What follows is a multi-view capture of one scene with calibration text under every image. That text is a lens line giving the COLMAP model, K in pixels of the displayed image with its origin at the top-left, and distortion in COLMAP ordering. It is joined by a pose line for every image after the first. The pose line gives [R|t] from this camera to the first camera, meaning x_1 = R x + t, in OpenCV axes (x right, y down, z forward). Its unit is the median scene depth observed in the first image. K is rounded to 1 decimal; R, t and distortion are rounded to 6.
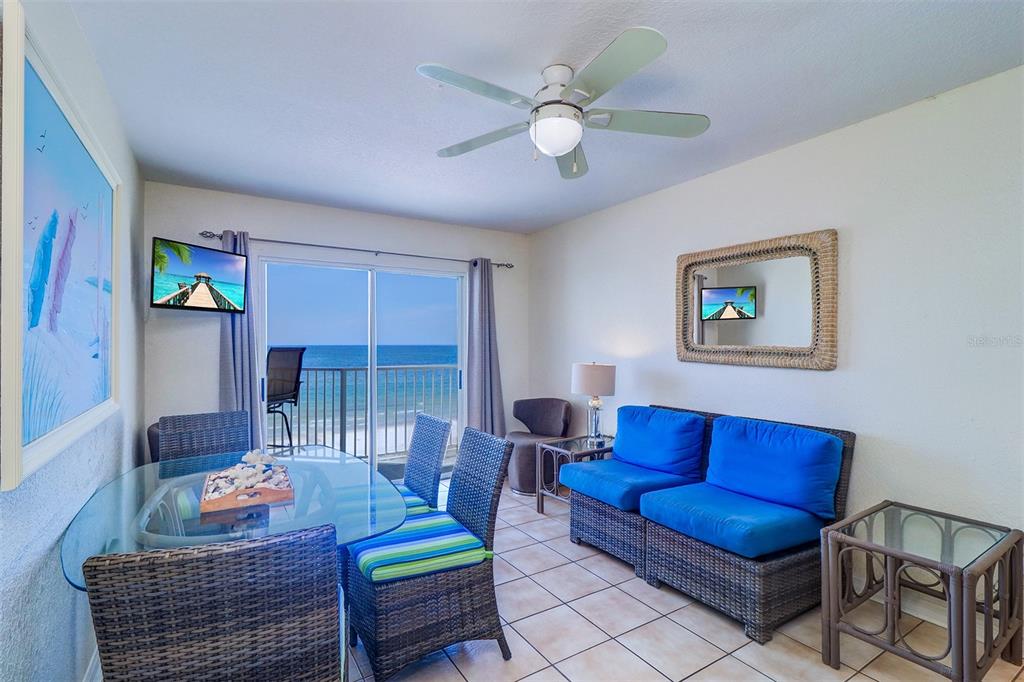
lens RADIAL K [[478.7, 0, 513.5], [0, 478.7, 336.1], [0, 0, 1]] dist [0.000710, 0.000620]
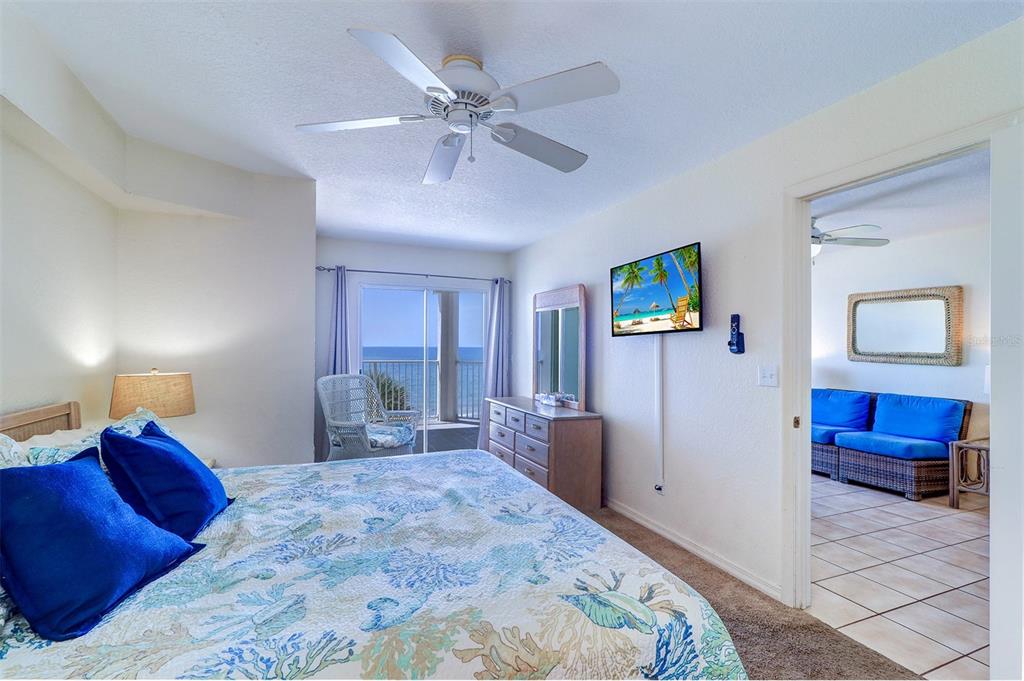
lens RADIAL K [[473.6, 0, 512.0], [0, 473.6, 340.5], [0, 0, 1]] dist [-0.001332, -0.000850]
pose [[0.983337, 0.003770, -0.181752, -0.549203], [-0.003171, 0.999989, 0.003589, -0.020333], [0.181764, -0.002953, 0.983338, -0.874744]]
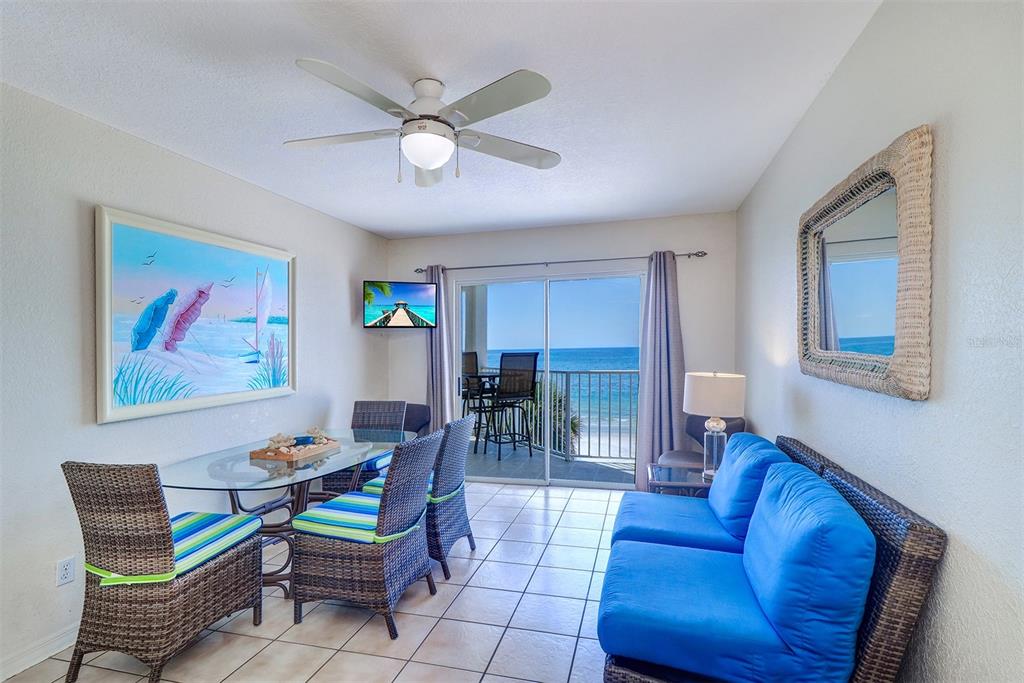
lens RADIAL K [[485.7, 0, 513.9], [0, 485.7, 353.6], [0, 0, 1]] dist [-0.030825, -0.000173]
pose [[0.670966, -0.001112, -0.741487, 0.654443], [0.027583, 0.999344, 0.023461, -0.003500], [0.740974, -0.036193, 0.670557, 0.312212]]
